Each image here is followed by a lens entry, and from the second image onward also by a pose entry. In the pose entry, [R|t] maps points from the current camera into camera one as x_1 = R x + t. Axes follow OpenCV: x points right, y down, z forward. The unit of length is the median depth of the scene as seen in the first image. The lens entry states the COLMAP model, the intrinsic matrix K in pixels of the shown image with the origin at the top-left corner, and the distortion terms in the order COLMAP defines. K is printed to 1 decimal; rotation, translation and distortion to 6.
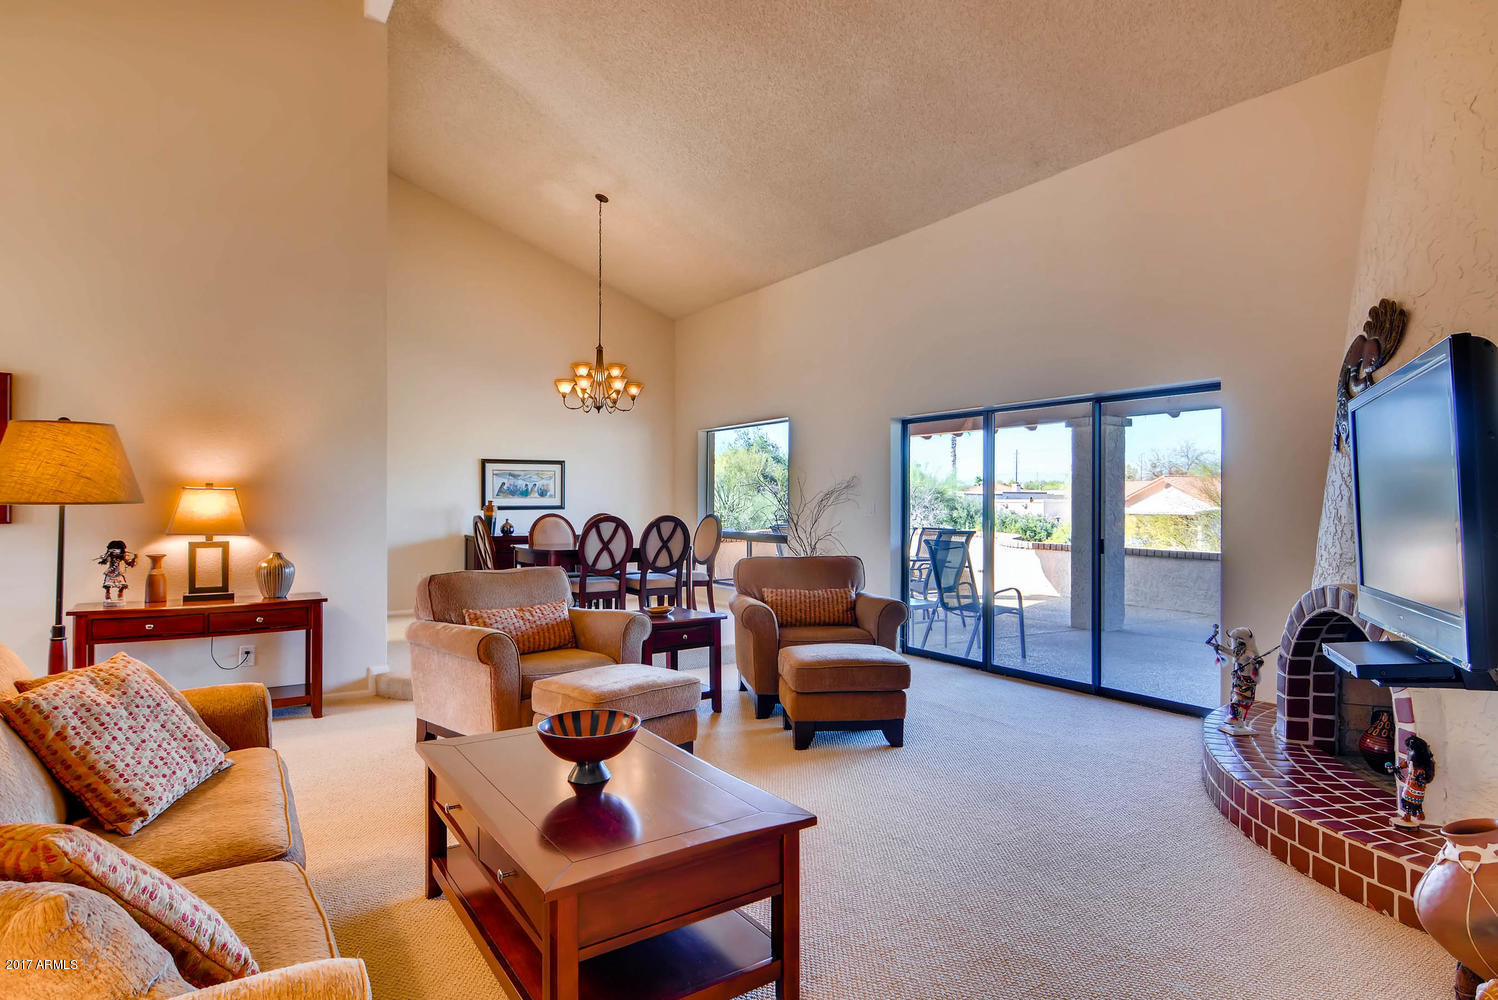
lens RADIAL K [[782.6, 0, 742.2], [0, 782.6, 495.9], [0, 0, 1]] dist [-0.001181, 0.000056]
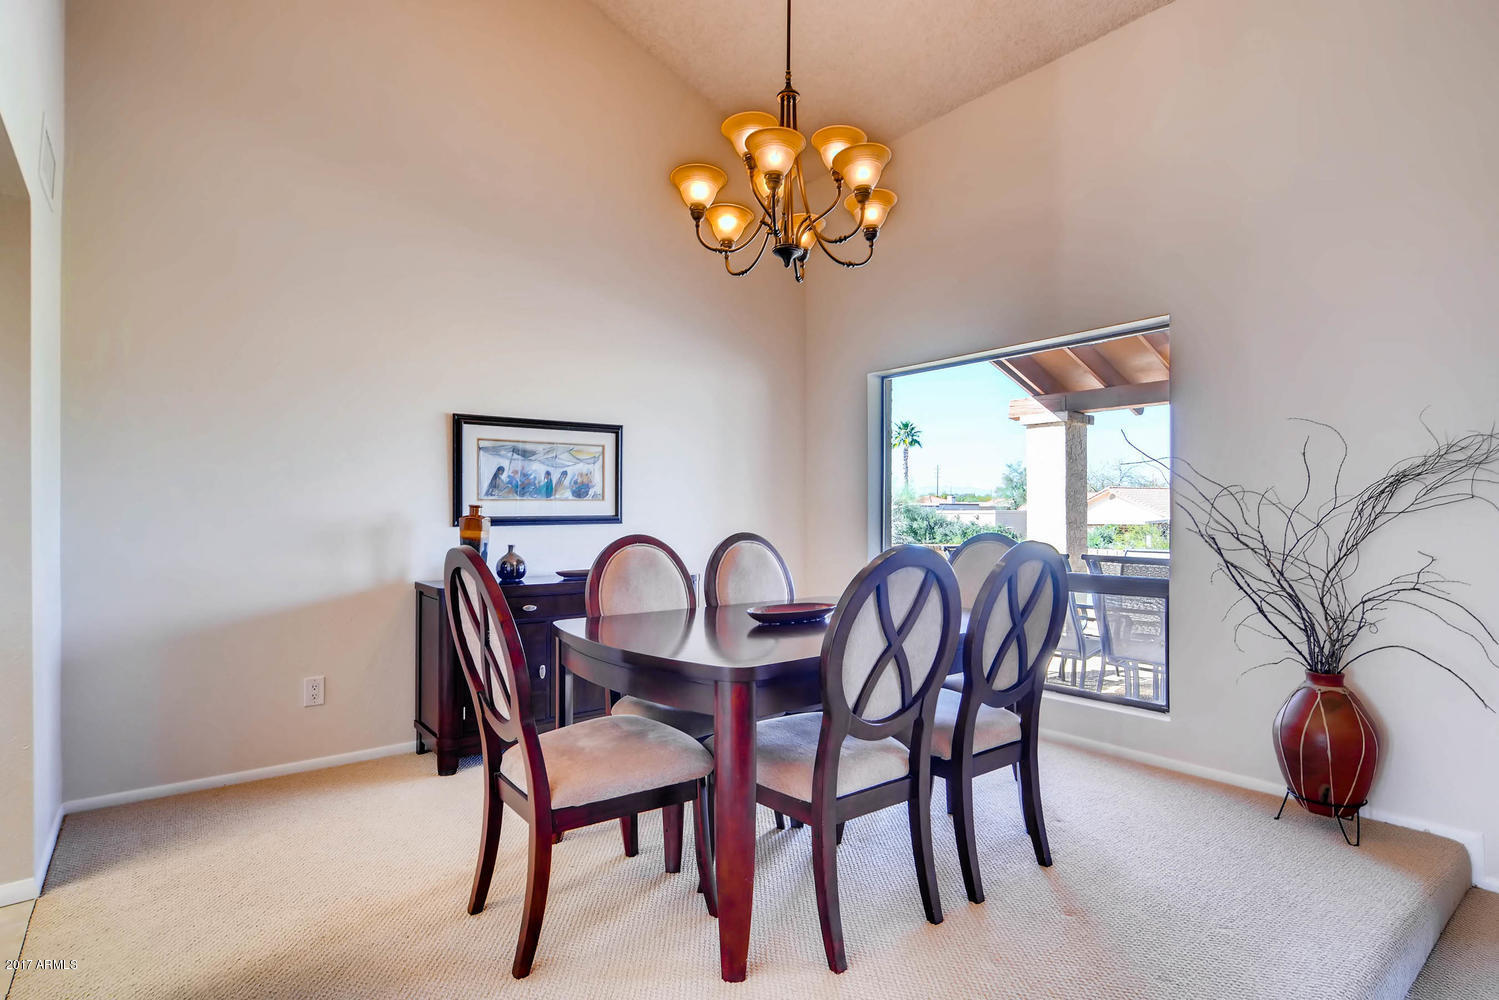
lens RADIAL K [[783.1, 0, 757.1], [0, 783.1, 507.9], [0, 0, 1]] dist [-0.001181, 0.000056]
pose [[0.997379, -0.002940, 0.072292, -0.190938], [0.002917, 0.999996, 0.000424, 0.007816], [-0.072293, -0.000212, 0.997383, 0.535248]]
